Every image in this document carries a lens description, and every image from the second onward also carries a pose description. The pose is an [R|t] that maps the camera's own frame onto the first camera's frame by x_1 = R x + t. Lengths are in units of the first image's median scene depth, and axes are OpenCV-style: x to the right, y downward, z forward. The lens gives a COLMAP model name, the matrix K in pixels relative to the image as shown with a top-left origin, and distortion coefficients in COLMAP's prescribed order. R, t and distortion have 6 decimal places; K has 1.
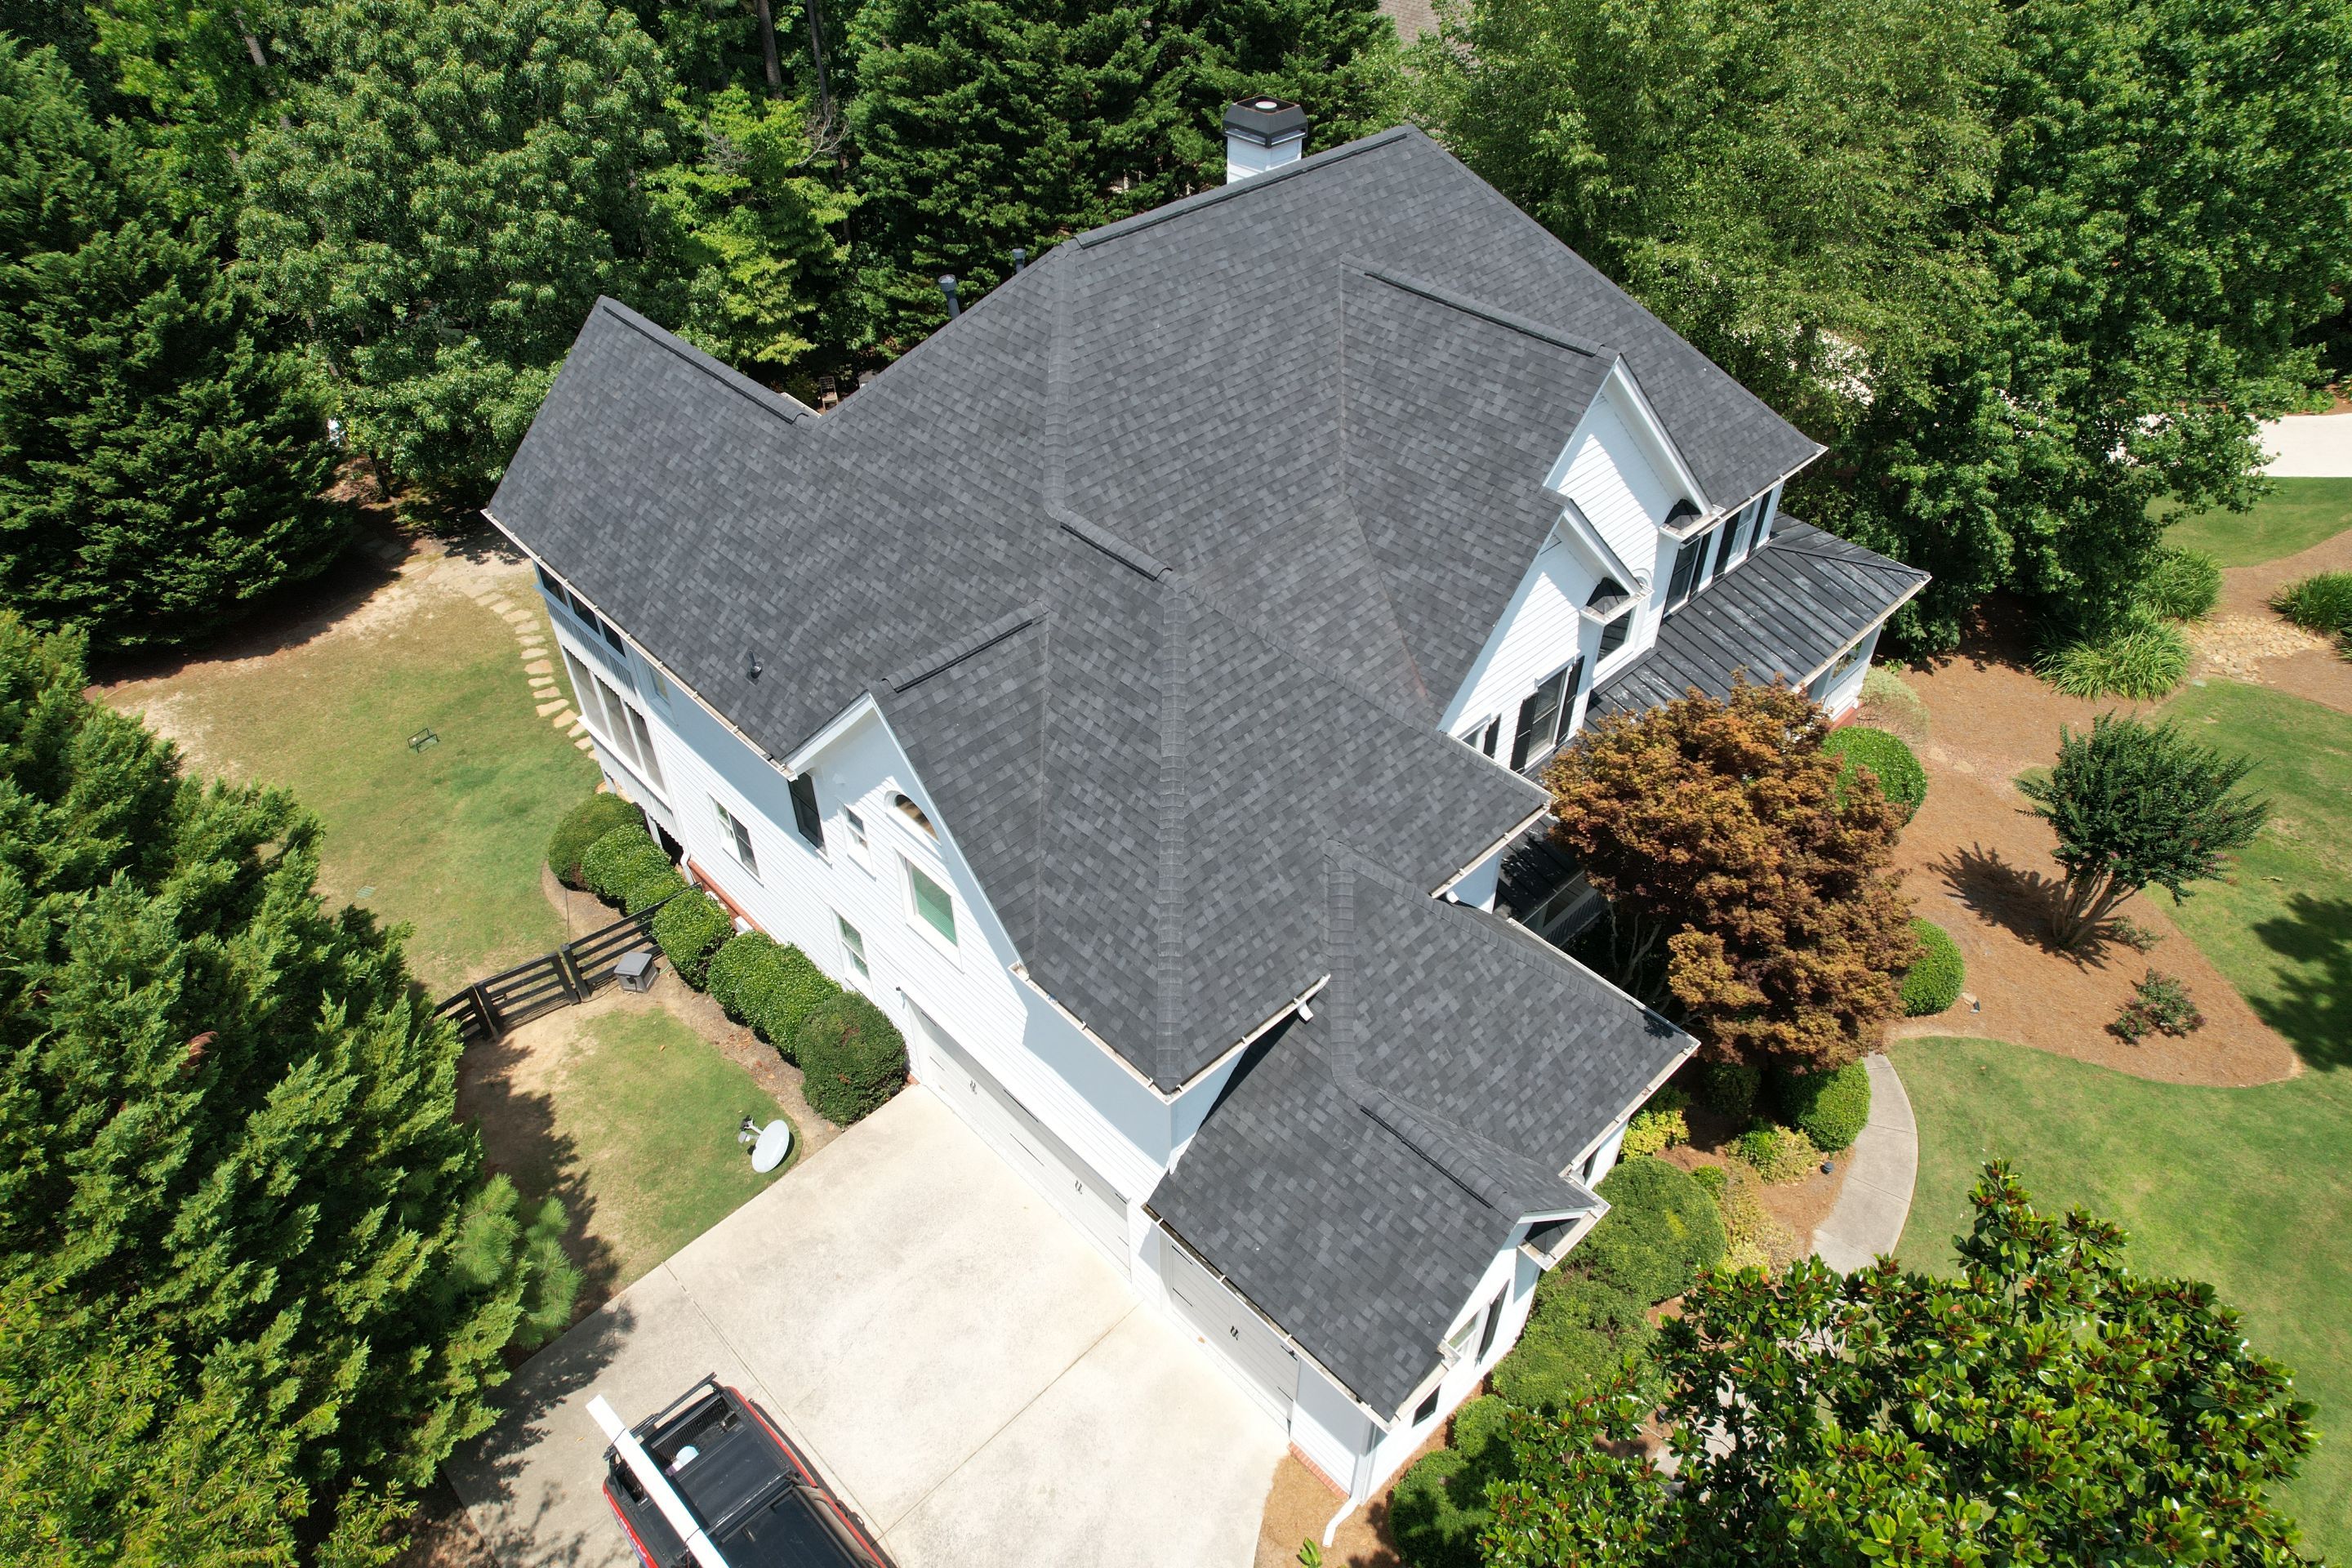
lens RADIAL K [[1508.9, 0, 1176.0], [0, 1508.9, 784.0], [0, 0, 1]] dist [-0.059307, 0.051122]
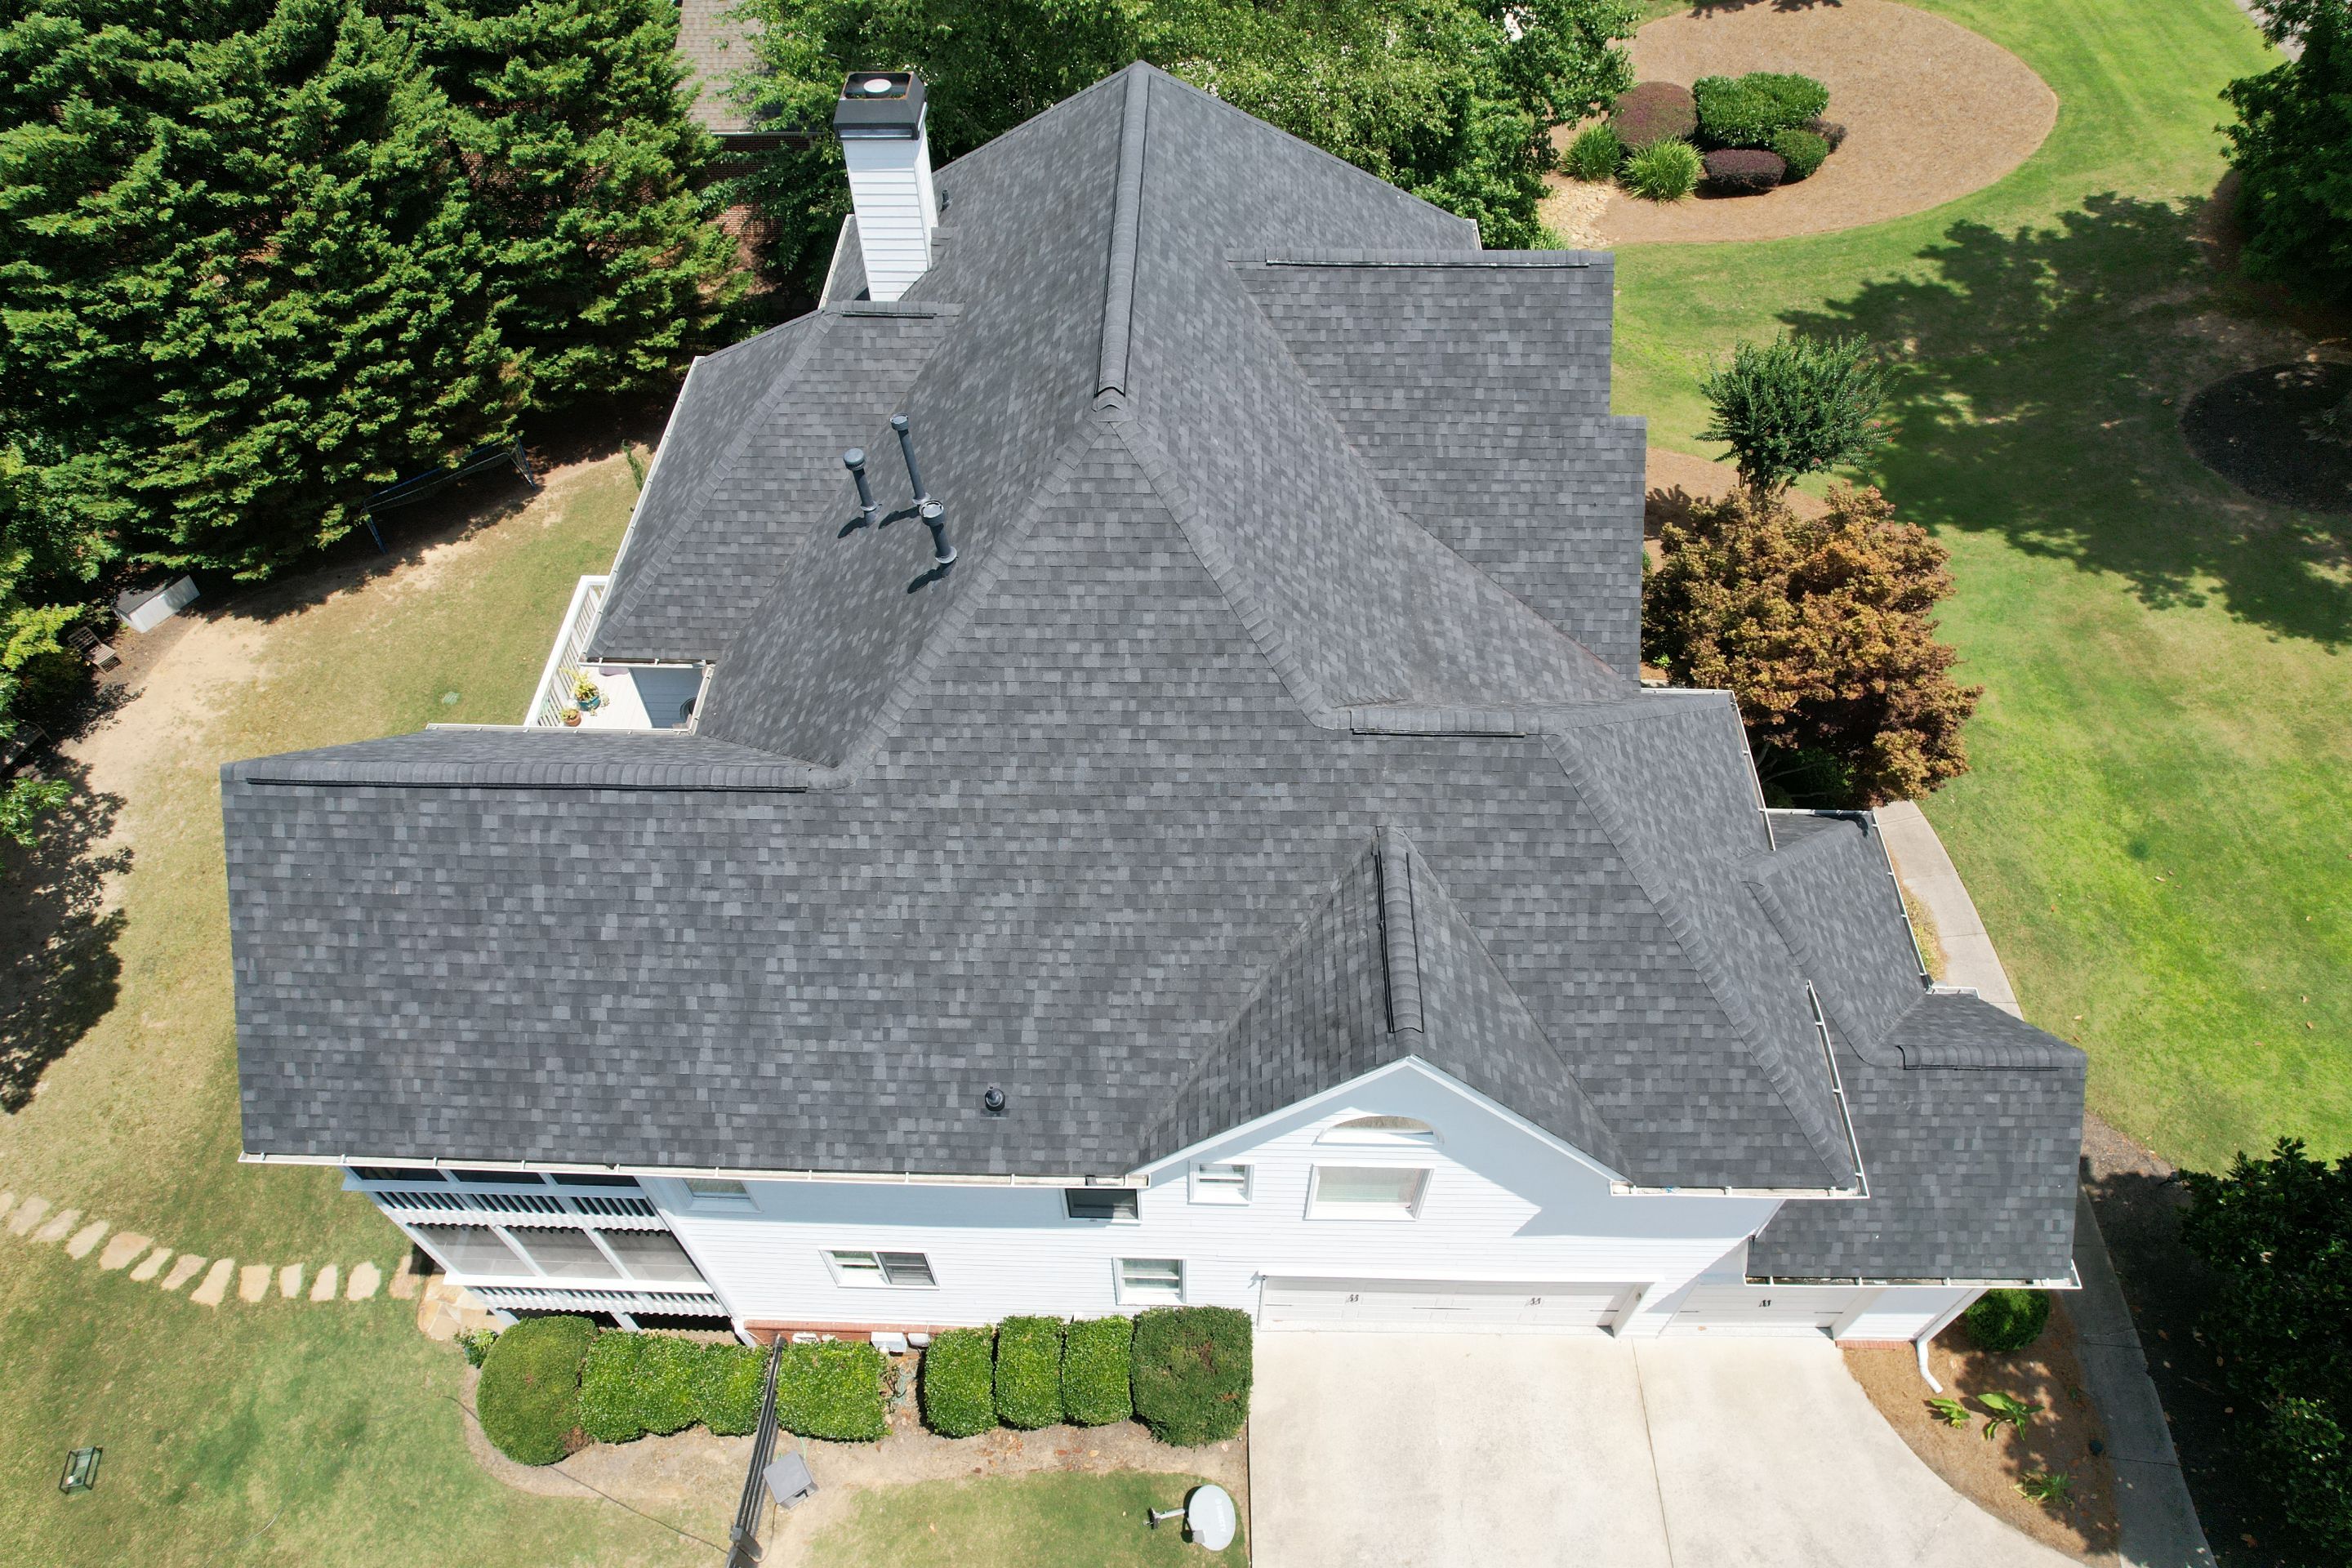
lens RADIAL K [[1512.1, 0, 1176.0], [0, 1512.1, 784.0], [0, 0, 1]] dist [-0.081107, 0.078513]
pose [[0.705718, -0.551108, 0.445243, -0.267901], [0.462905, 0.834419, 0.299105, -0.224598], [-0.536358, -0.004978, 0.843976, 0.191412]]
